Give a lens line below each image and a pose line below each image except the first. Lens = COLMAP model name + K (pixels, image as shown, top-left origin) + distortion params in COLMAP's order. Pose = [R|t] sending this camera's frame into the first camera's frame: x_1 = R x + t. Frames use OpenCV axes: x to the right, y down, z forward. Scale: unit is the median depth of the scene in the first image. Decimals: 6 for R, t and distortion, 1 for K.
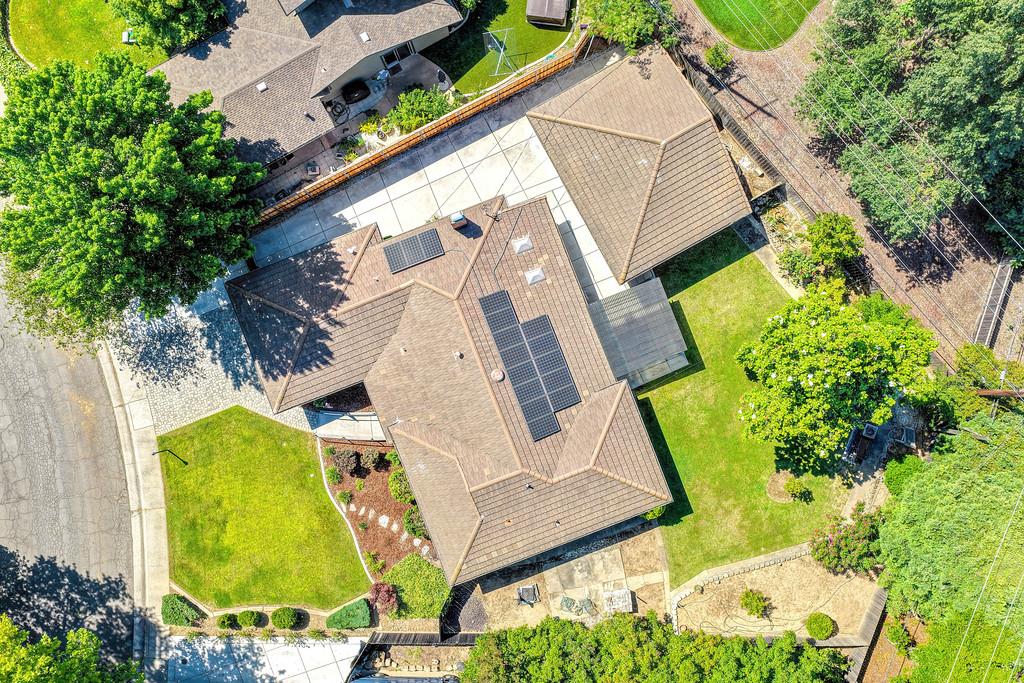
lens RADIAL K [[850.2, 0, 514.9], [0, 850.2, 347.9], [0, 0, 1]] dist [-0.012383, 0.034624]
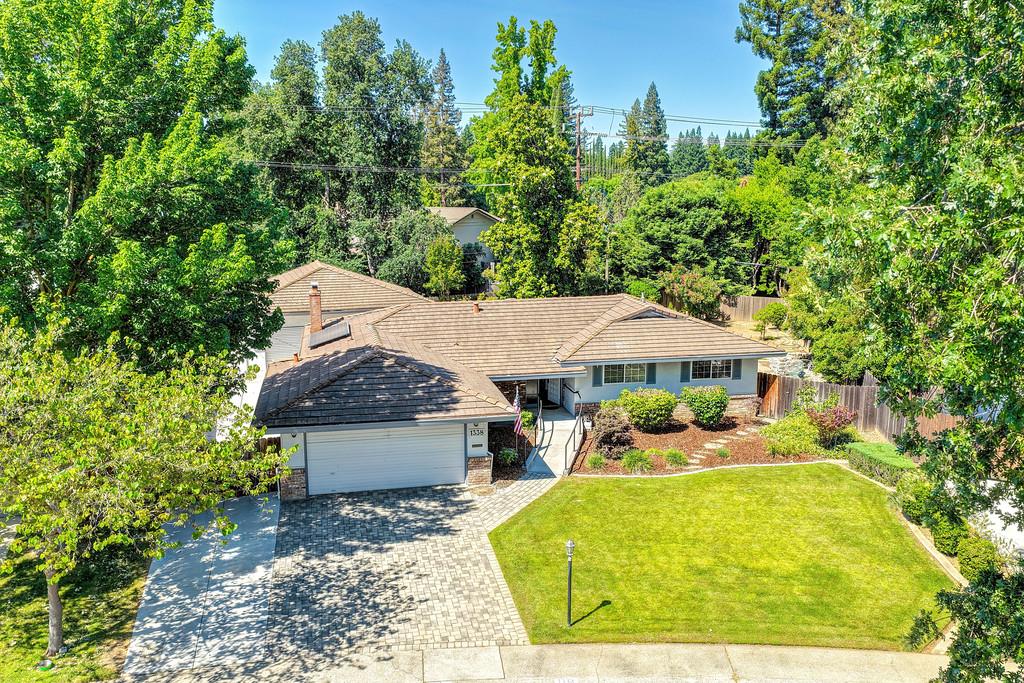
lens RADIAL K [[850.2, 0, 514.9], [0, 850.2, 347.9], [0, 0, 1]] dist [-0.012383, 0.034624]
pose [[0.155159, -0.175548, 0.972167, -0.776125], [0.987802, 0.040648, -0.150315, 0.150938], [-0.013129, 0.983631, 0.179713, 0.819398]]
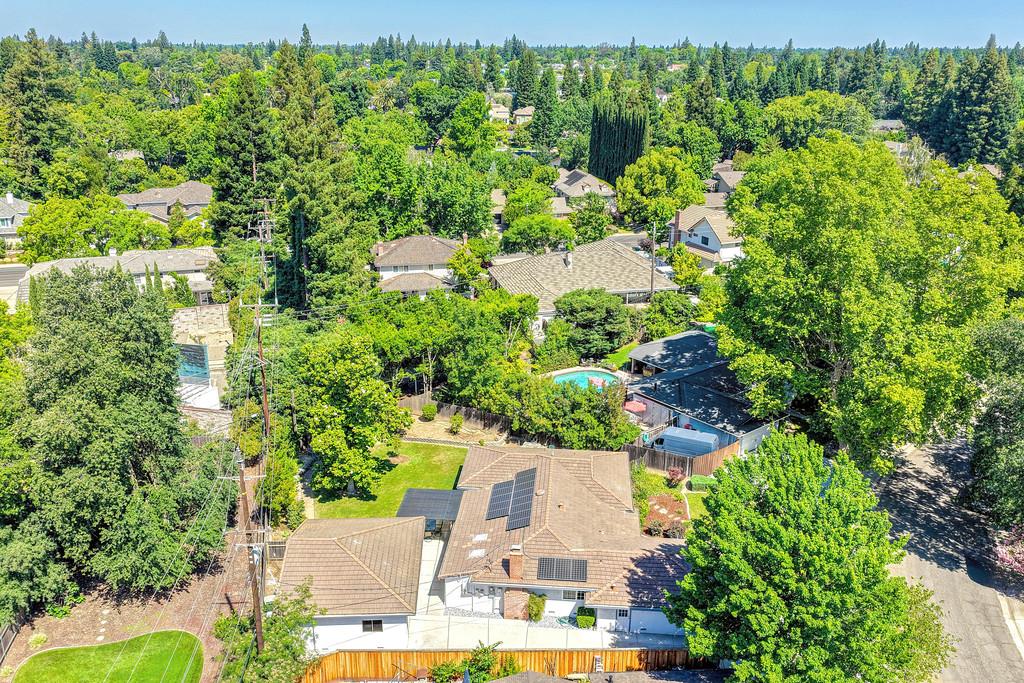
lens RADIAL K [[850.2, 0, 514.9], [0, 850.2, 347.9], [0, 0, 1]] dist [-0.012383, 0.034624]
pose [[-0.899033, -0.142782, 0.413948, -0.463938], [0.437874, -0.287845, 0.851711, -0.974122], [-0.002456, 0.946973, 0.321303, 0.323361]]
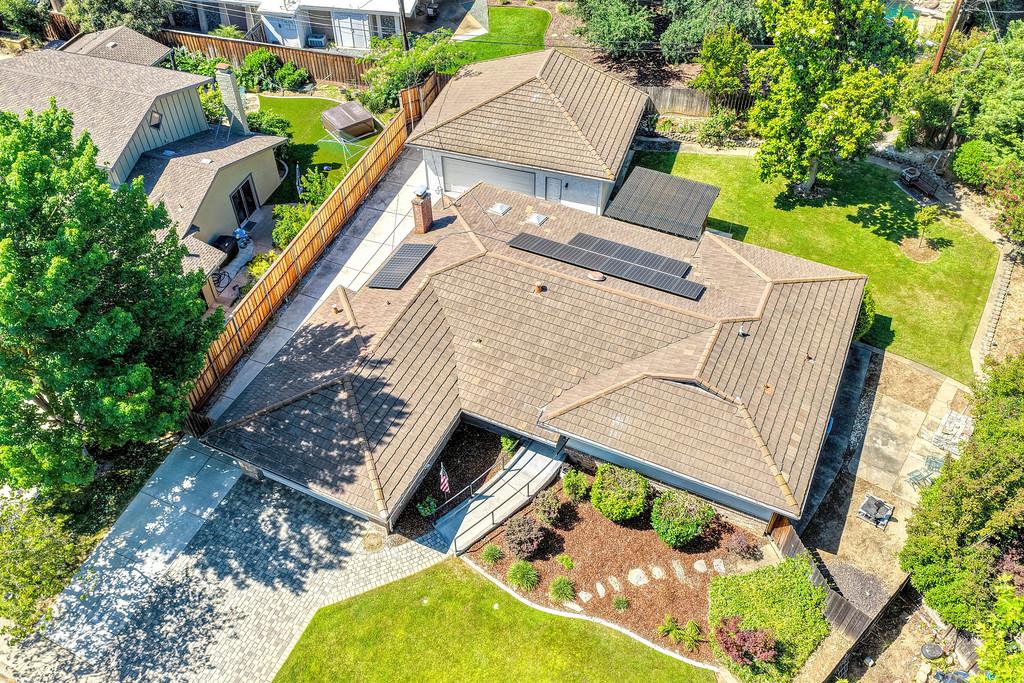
lens RADIAL K [[850.2, 0, 514.9], [0, 850.2, 347.9], [0, 0, 1]] dist [-0.012383, 0.034624]
pose [[0.726349, -0.492509, 0.479428, -0.423249], [0.687248, 0.530911, -0.495806, 0.354954], [-0.010344, 0.689614, 0.724103, 0.460667]]
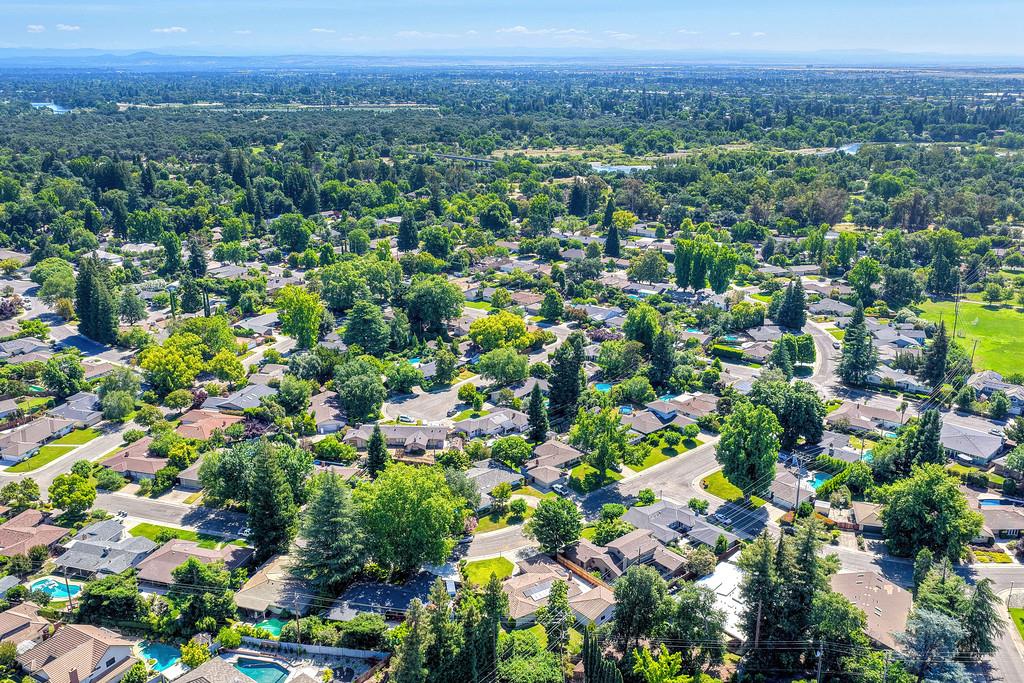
lens RADIAL K [[850.2, 0, 514.9], [0, 850.2, 347.9], [0, 0, 1]] dist [-0.012383, 0.034624]
pose [[0.191891, 0.308424, -0.931693, 3.187152], [-0.981279, 0.076154, -0.176894, 0.716886], [0.016393, 0.948196, 0.317263, -1.298099]]
